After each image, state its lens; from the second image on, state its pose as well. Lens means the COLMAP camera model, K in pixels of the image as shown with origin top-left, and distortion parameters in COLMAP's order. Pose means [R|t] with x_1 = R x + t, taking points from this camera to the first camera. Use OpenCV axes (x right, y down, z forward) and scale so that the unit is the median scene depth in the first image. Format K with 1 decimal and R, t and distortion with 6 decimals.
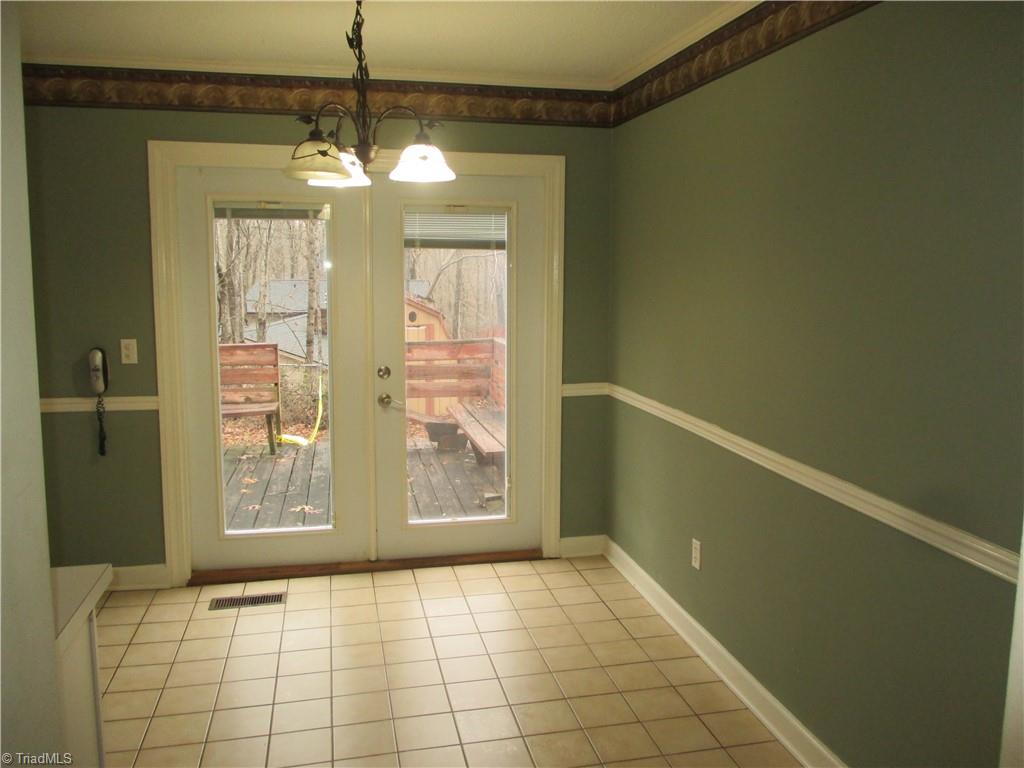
lens RADIAL K [[852.9, 0, 507.0], [0, 852.9, 381.7], [0, 0, 1]] dist [-0.017879, -0.012480]
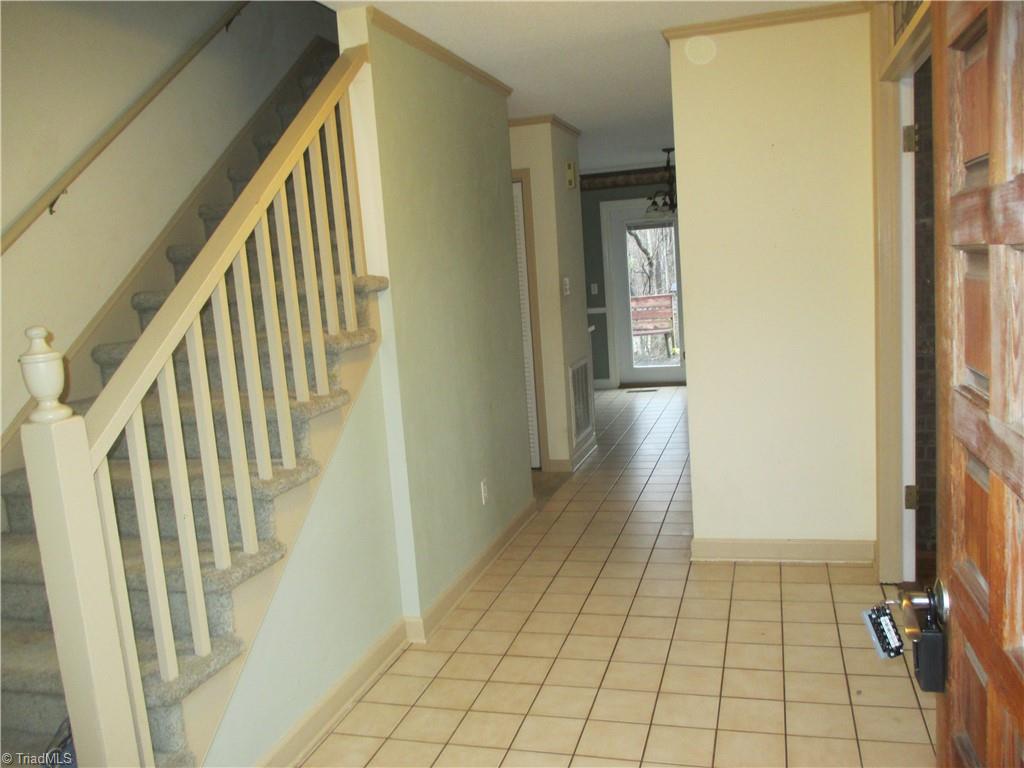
lens RADIAL K [[852.9, 0, 507.0], [0, 852.9, 381.7], [0, 0, 1]] dist [-0.017879, -0.012480]
pose [[0.872814, -0.007703, -0.487993, 0.499827], [0.018414, 0.999683, 0.017155, 0.172112], [0.487706, -0.023959, 0.872679, -1.193916]]
